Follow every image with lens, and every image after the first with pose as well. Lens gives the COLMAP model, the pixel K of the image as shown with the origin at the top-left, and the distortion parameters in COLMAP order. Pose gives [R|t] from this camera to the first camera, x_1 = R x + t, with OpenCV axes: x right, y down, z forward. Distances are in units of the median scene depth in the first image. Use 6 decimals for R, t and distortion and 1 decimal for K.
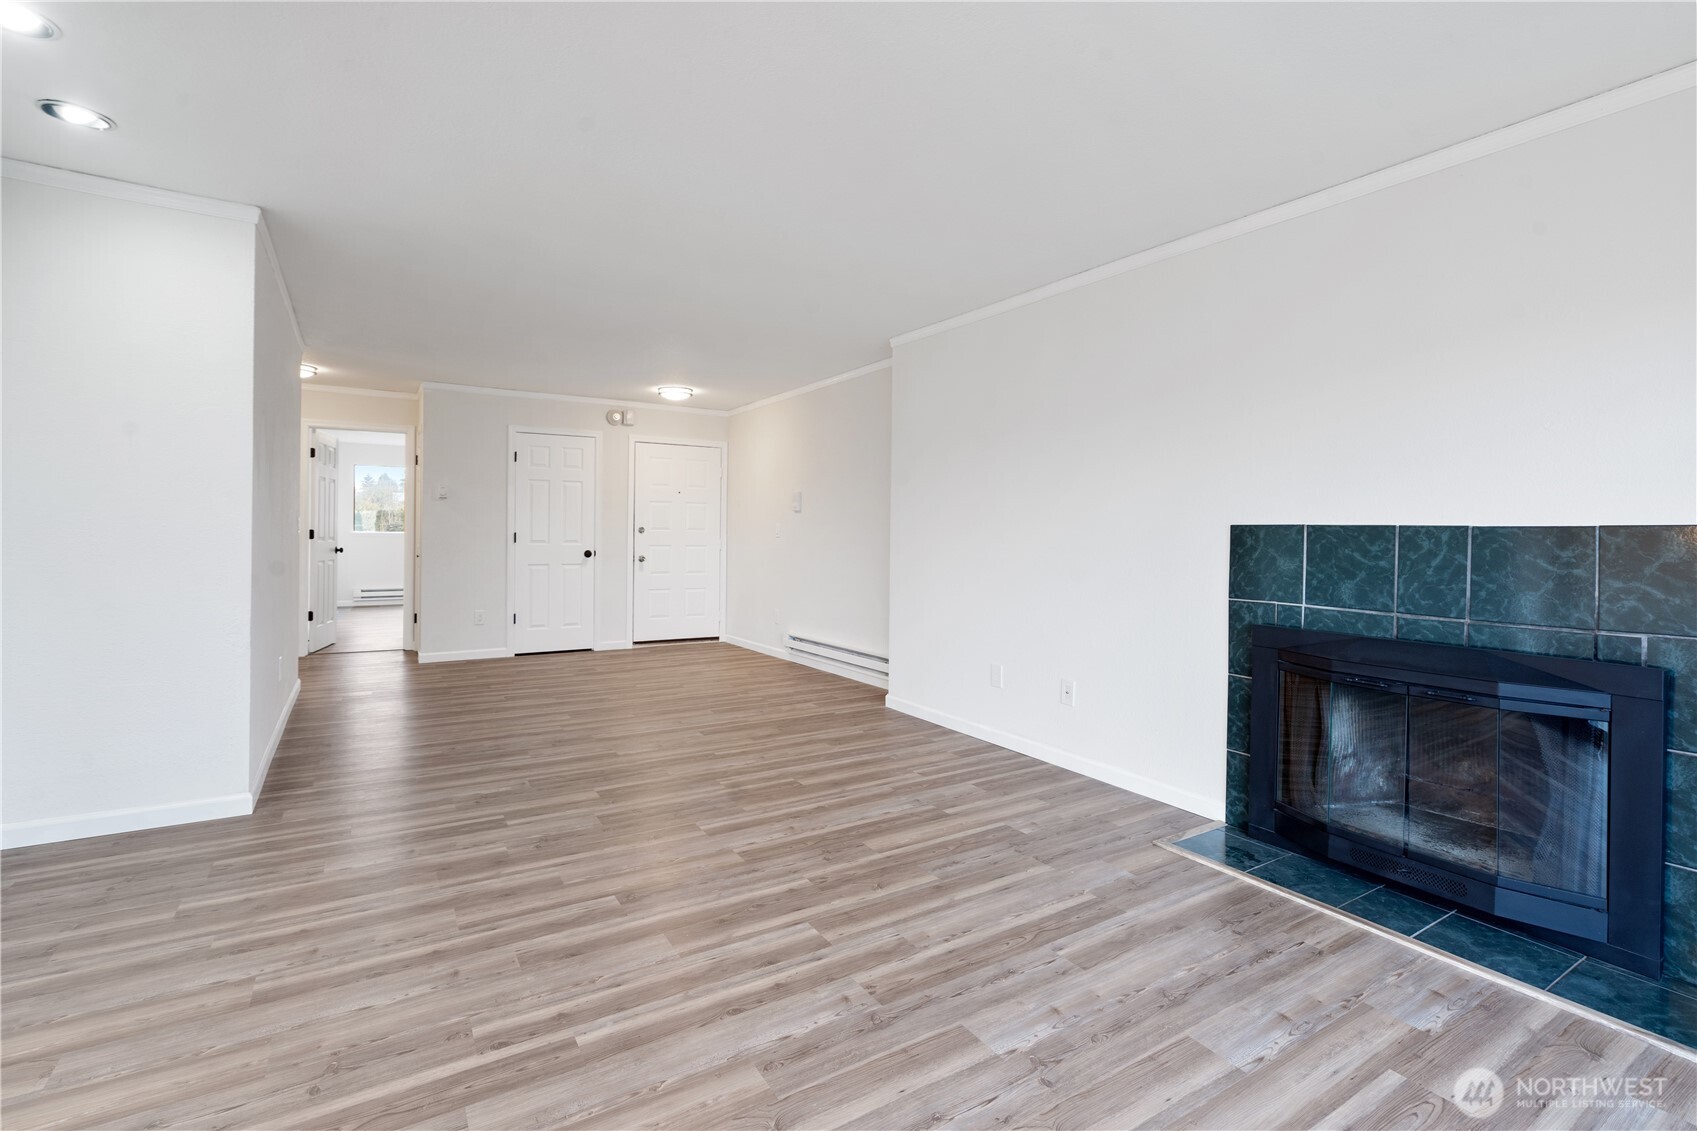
lens RADIAL K [[779.7, 0, 848.4], [0, 779.7, 533.3], [0, 0, 1]] dist [-0.002638, -0.000290]
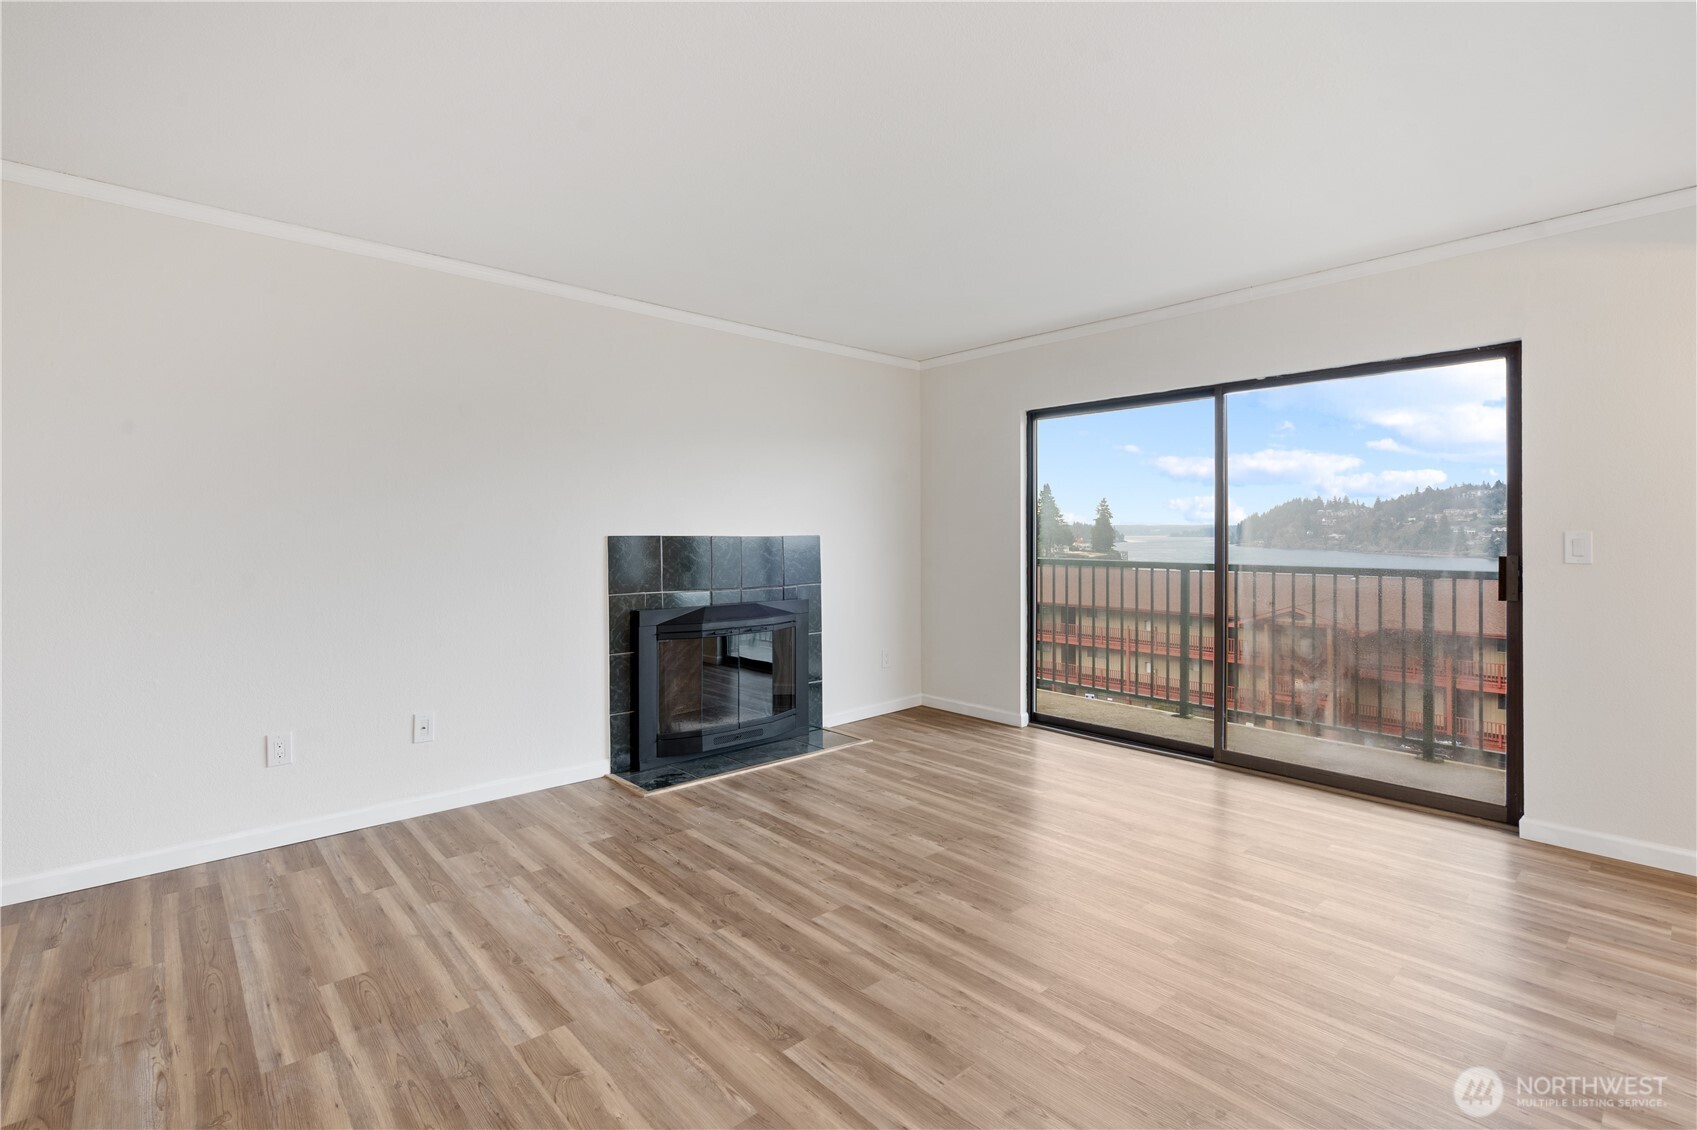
lens RADIAL K [[779.7, 0, 848.4], [0, 779.7, 532.8], [0, 0, 1]] dist [-0.002638, -0.000290]
pose [[-0.177941, -0.003568, 0.984035, -1.047237], [0.003473, 0.999985, 0.004254, -0.024936], [-0.984035, 0.004175, -0.177926, 1.087393]]
